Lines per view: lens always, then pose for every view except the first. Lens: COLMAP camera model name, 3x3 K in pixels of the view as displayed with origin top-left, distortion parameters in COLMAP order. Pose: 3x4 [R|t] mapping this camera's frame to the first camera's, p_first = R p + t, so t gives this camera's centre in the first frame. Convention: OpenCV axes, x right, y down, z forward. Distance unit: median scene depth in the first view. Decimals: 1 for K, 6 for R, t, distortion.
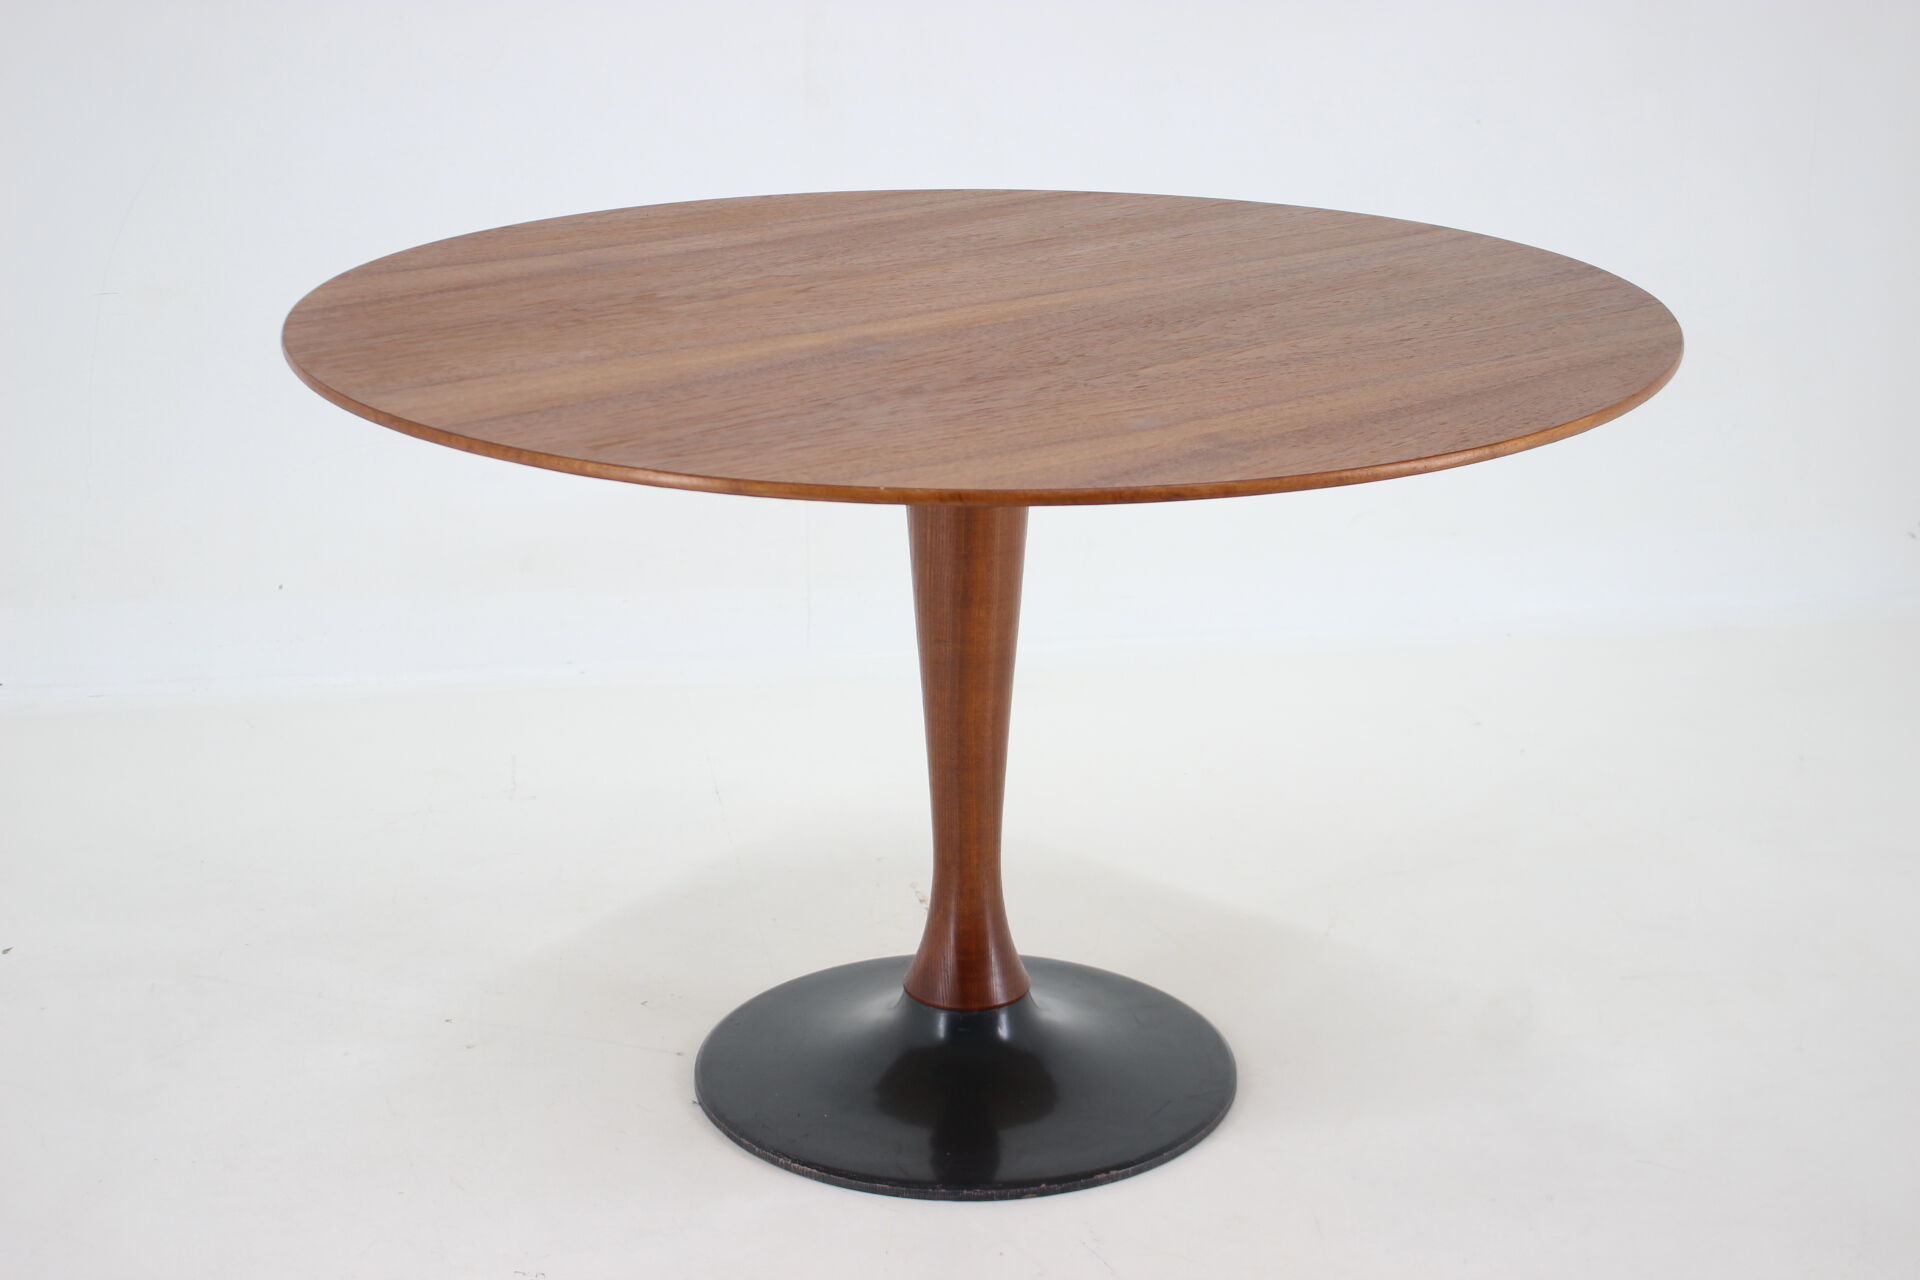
lens RADIAL K [[3091.0, 0, 960.0], [0, 3091.0, 640.0], [0, 0, 1]] dist [-0.027659, -0.068007]
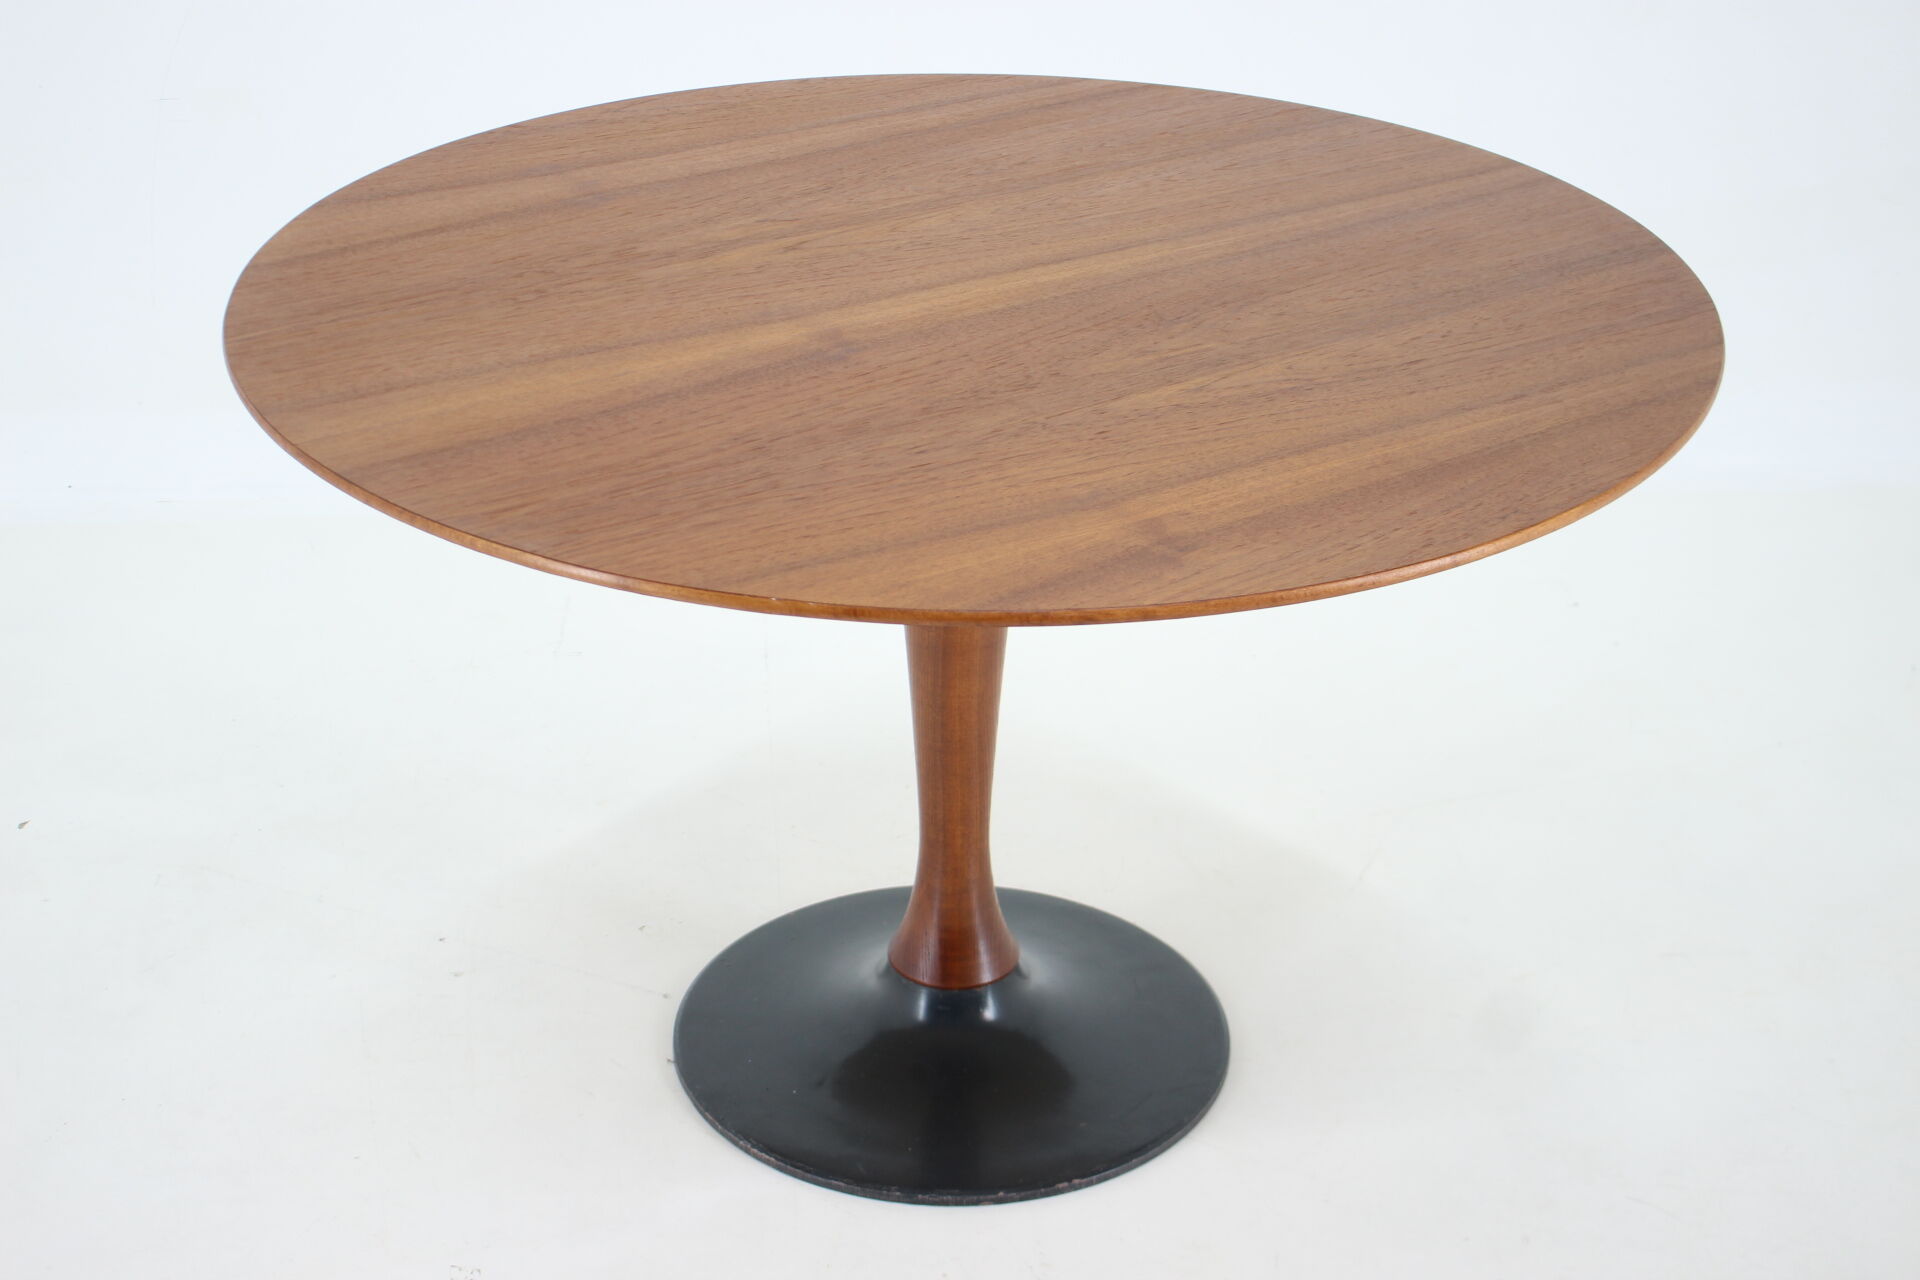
lens RADIAL K [[3091.0, 0, 960.0], [0, 3091.0, 640.0], [0, 0, 1]] dist [-0.027659, -0.068007]
pose [[0.994916, 0.051686, -0.086437, 0.087984], [-0.038056, 0.987572, 0.152489, -0.141991], [0.093244, -0.148424, 0.984518, 0.064028]]
